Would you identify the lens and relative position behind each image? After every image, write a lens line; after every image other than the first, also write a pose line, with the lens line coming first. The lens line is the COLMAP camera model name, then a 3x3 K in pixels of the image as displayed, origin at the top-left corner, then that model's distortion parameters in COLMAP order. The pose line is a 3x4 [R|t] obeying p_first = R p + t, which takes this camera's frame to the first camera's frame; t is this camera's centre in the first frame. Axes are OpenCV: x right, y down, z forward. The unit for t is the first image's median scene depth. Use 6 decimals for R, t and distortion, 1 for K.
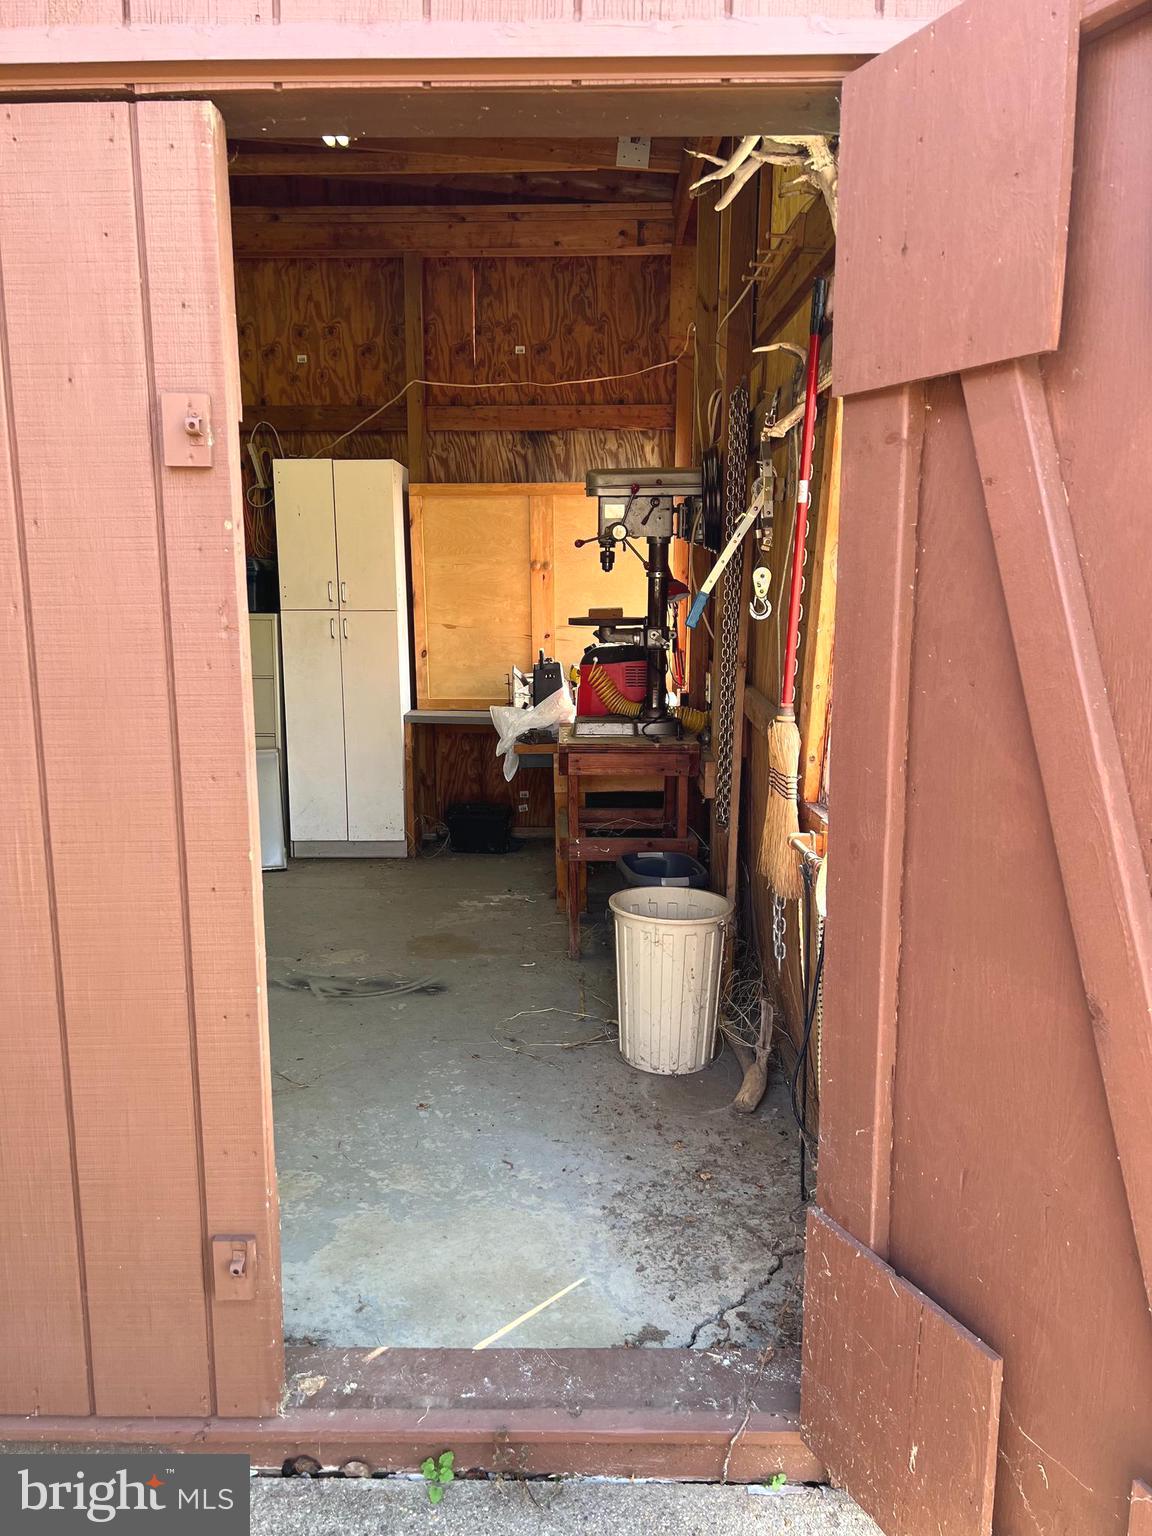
lens RADIAL K [[1150.0, 0, 576.4], [0, 1150.0, 770.1], [0, 0, 1]] dist [-0.001406, -0.002081]
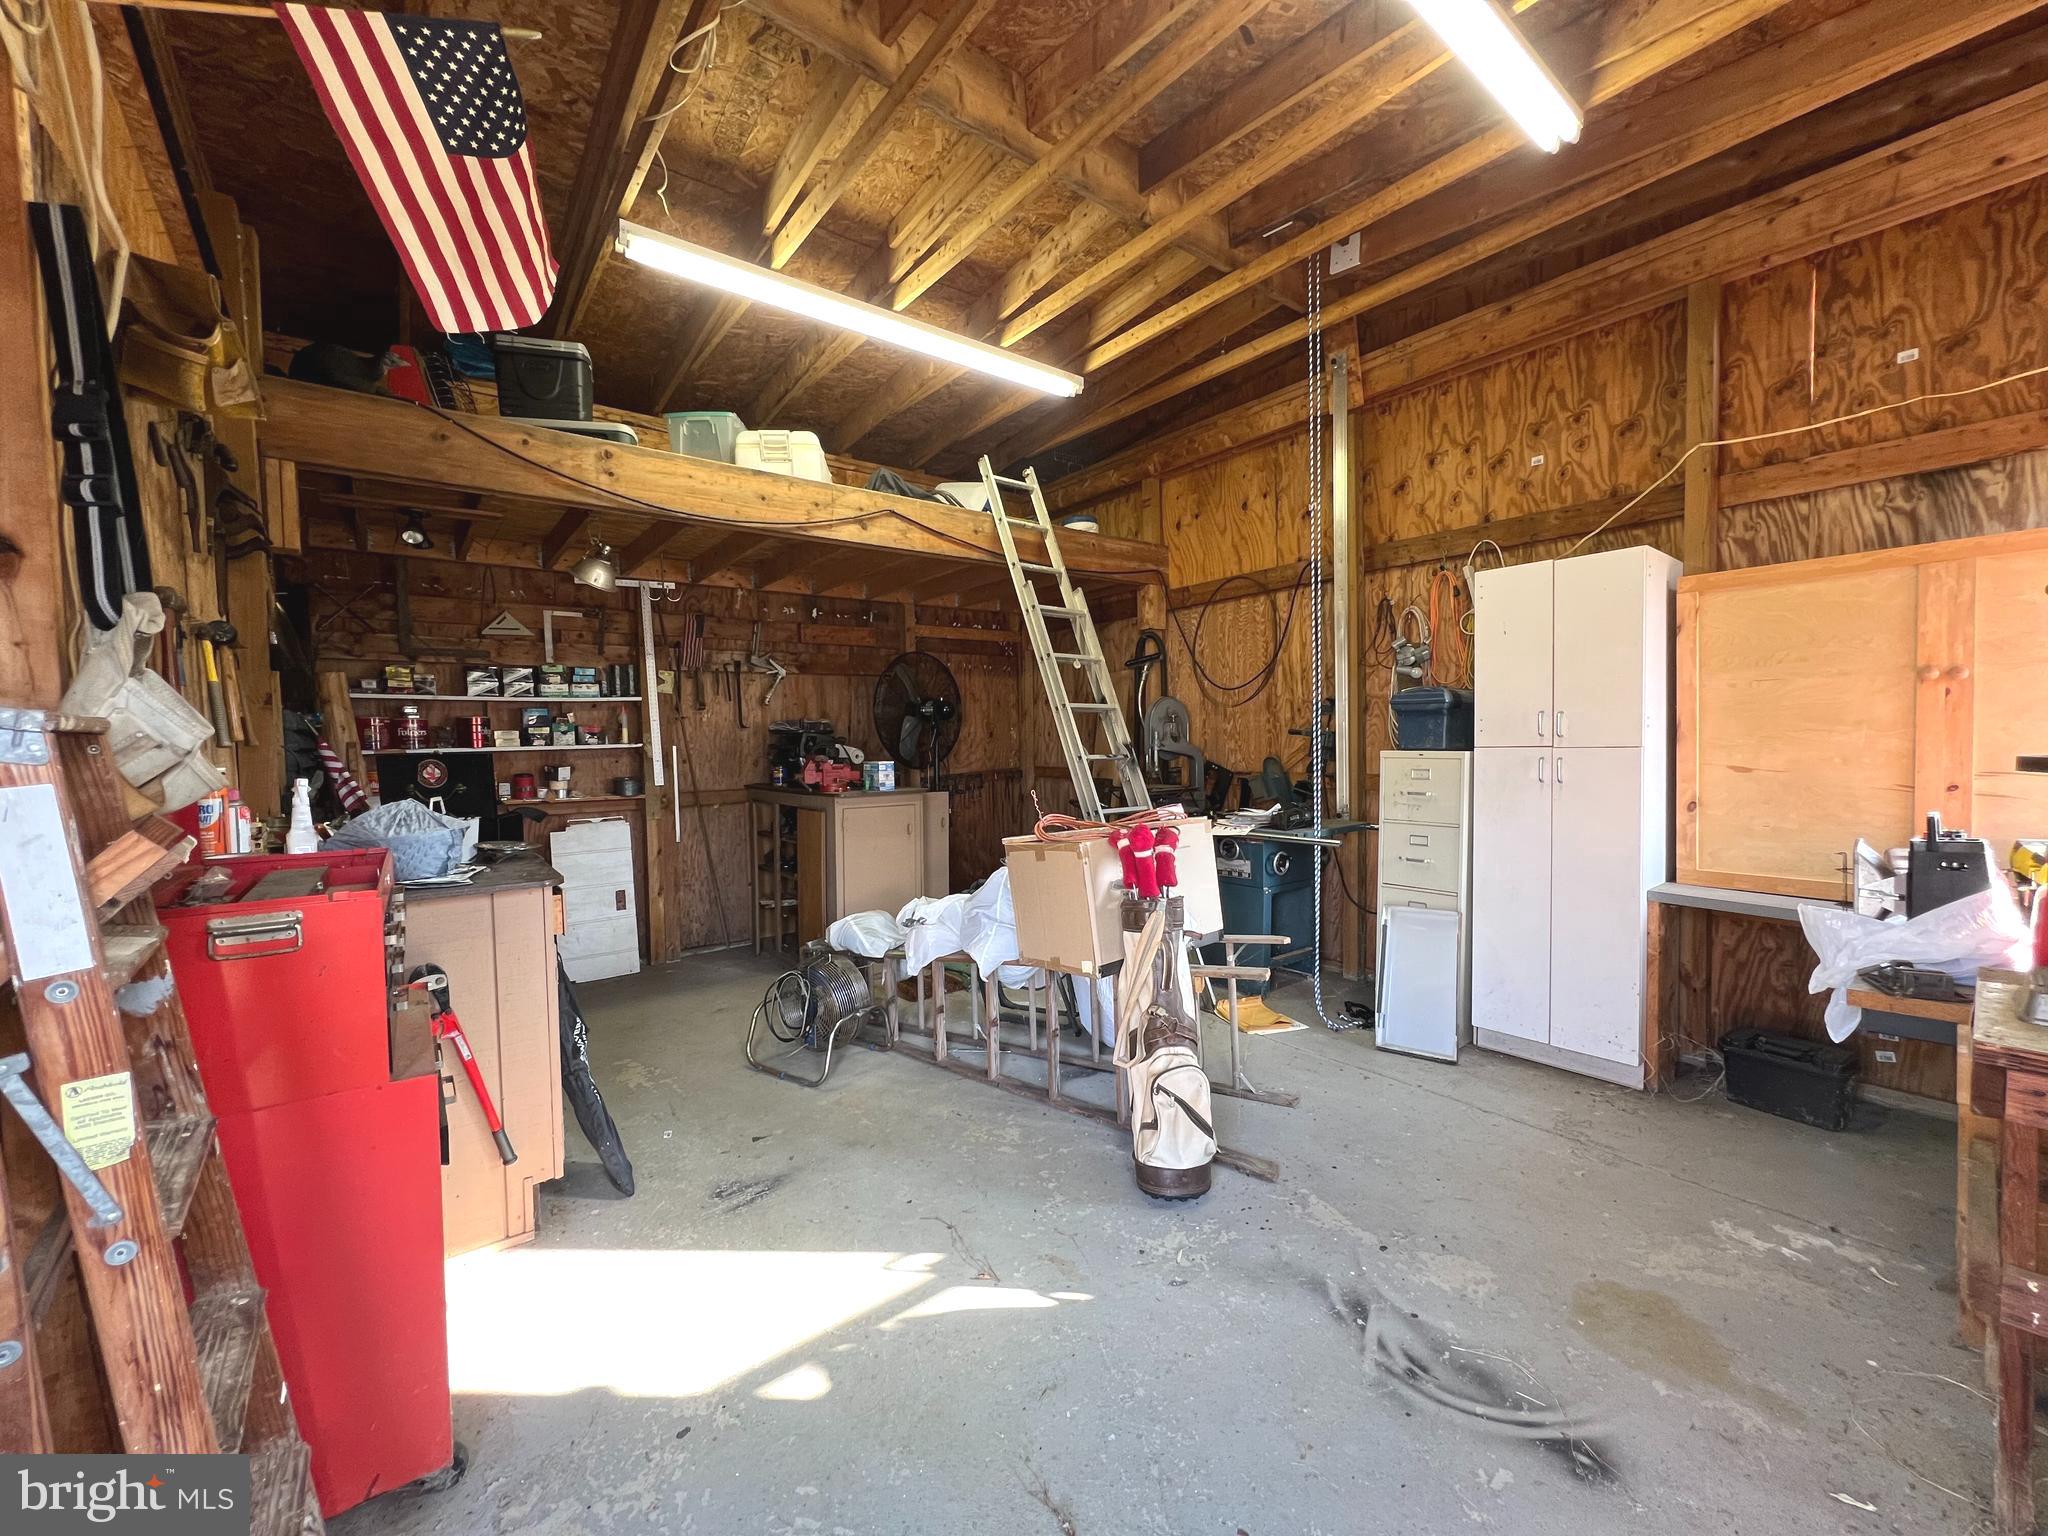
lens RADIAL K [[816.0, 0, 1025.6], [0, 816.0, 777.2], [0, 0, 1]] dist [-0.002796, 0.001089]
pose [[0.637087, 0.021672, -0.770487, -0.005911], [-0.105547, 0.992641, -0.059352, -0.044012], [0.763531, 0.119135, 0.634687, 0.346514]]
